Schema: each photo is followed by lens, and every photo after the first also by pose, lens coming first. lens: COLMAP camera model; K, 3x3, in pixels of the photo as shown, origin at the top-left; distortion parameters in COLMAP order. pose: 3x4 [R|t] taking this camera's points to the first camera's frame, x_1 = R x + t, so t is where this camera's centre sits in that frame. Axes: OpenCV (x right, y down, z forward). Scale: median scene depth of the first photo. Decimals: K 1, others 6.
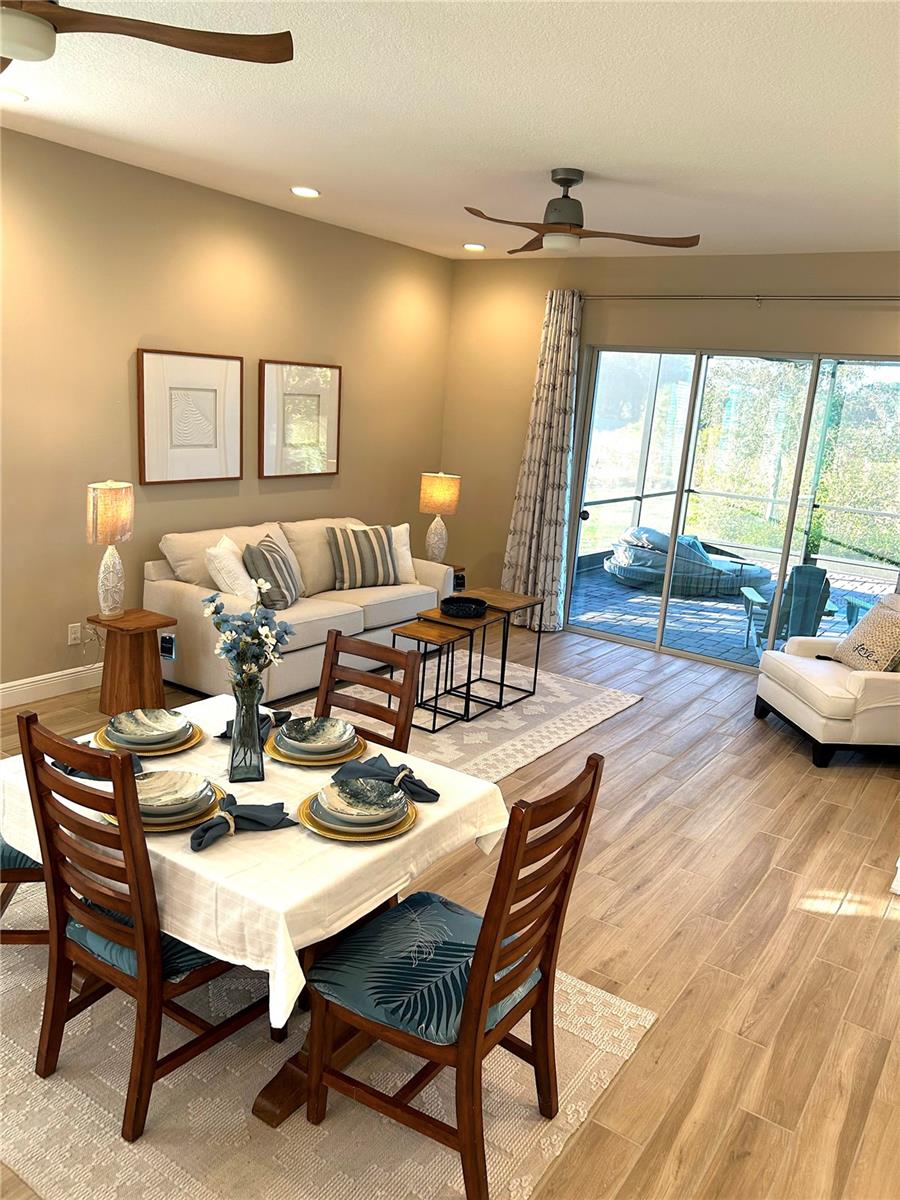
lens RADIAL K [[917.7, 0, 439.8], [0, 917.7, 612.2], [0, 0, 1]] dist [0.047170, -0.051170]
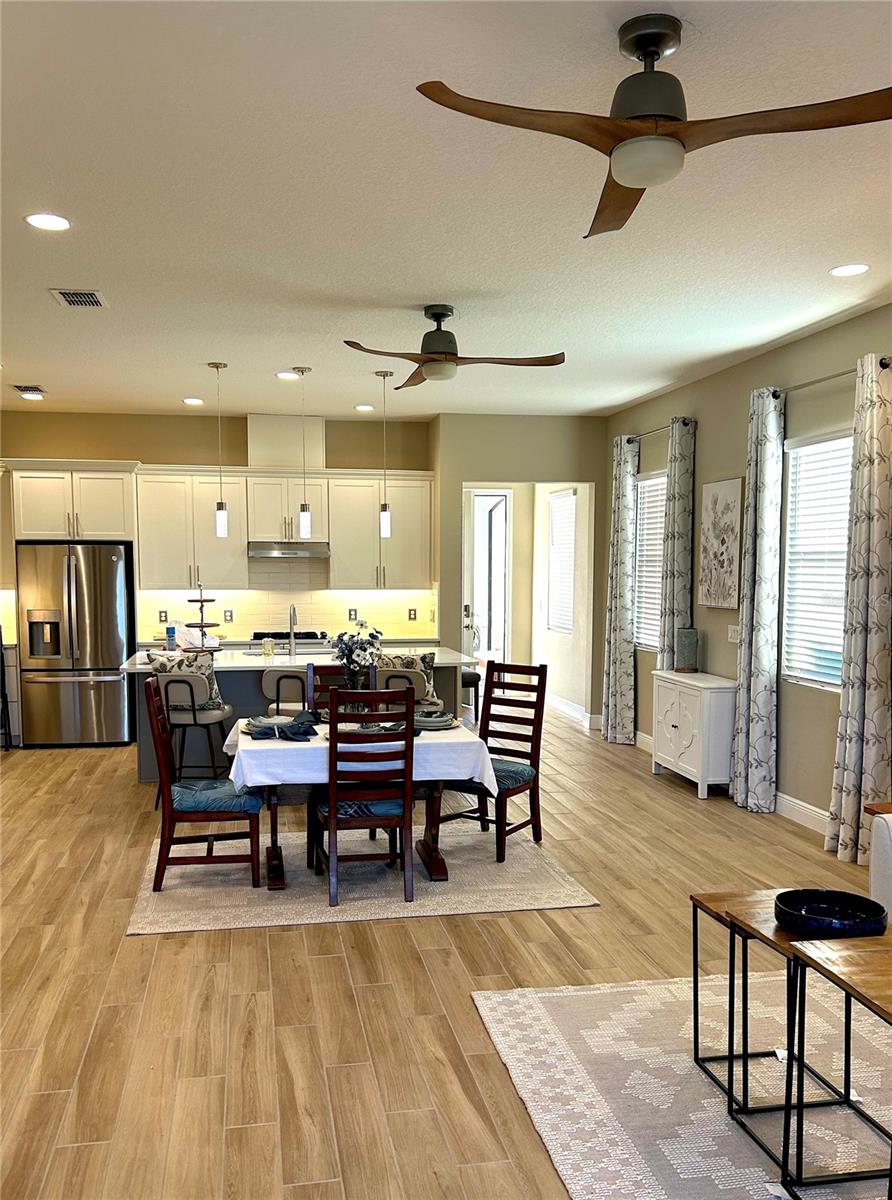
lens RADIAL K [[1015.3, 0, 418.7], [0, 1015.3, 650.4], [0, 0, 1]] dist [0.043100, -0.014153]
pose [[-0.713296, -0.005781, -0.700839, 0.519035], [-0.211160, 0.955274, 0.207034, -0.190023], [0.668297, 0.295665, -0.682614, 1.155824]]
